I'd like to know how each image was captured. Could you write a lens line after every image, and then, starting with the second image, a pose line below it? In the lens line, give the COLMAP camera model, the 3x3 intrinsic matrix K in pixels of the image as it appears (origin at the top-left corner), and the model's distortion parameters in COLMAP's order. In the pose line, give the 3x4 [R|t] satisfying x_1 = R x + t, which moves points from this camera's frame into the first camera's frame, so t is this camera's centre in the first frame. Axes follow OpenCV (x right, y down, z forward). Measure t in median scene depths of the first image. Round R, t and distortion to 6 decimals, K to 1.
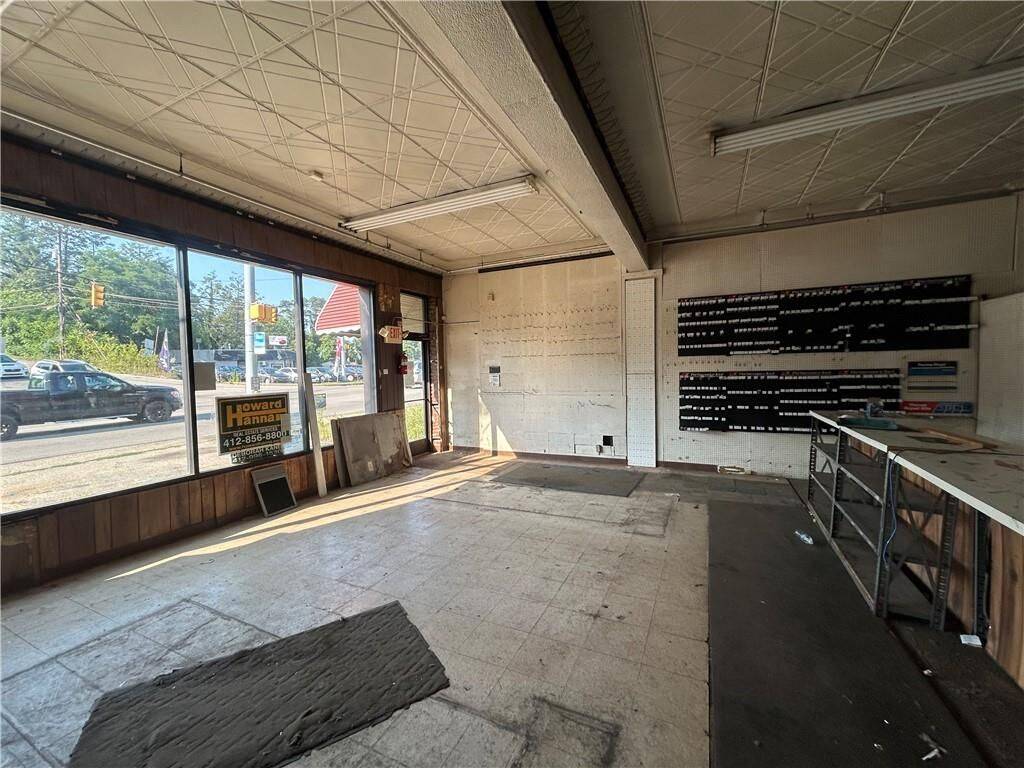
lens RADIAL K [[413.4, 0, 512.4], [0, 413.4, 383.8], [0, 0, 1]] dist [0.001165, 0.000229]
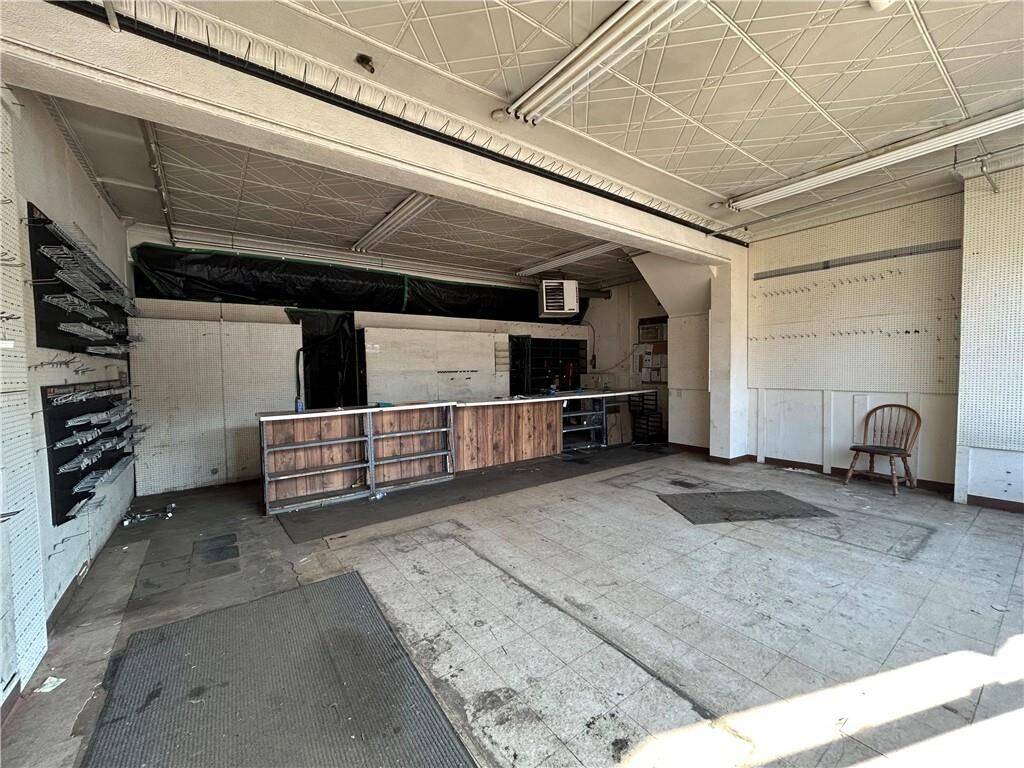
lens RADIAL K [[413.4, 0, 511.9], [0, 413.4, 385.5], [0, 0, 1]] dist [0.001165, 0.000229]
pose [[-0.877172, 0.017664, 0.479852, -0.286438], [0.054031, 0.996607, 0.062082, -0.041500], [-0.477128, 0.080383, -0.875150, 1.702280]]
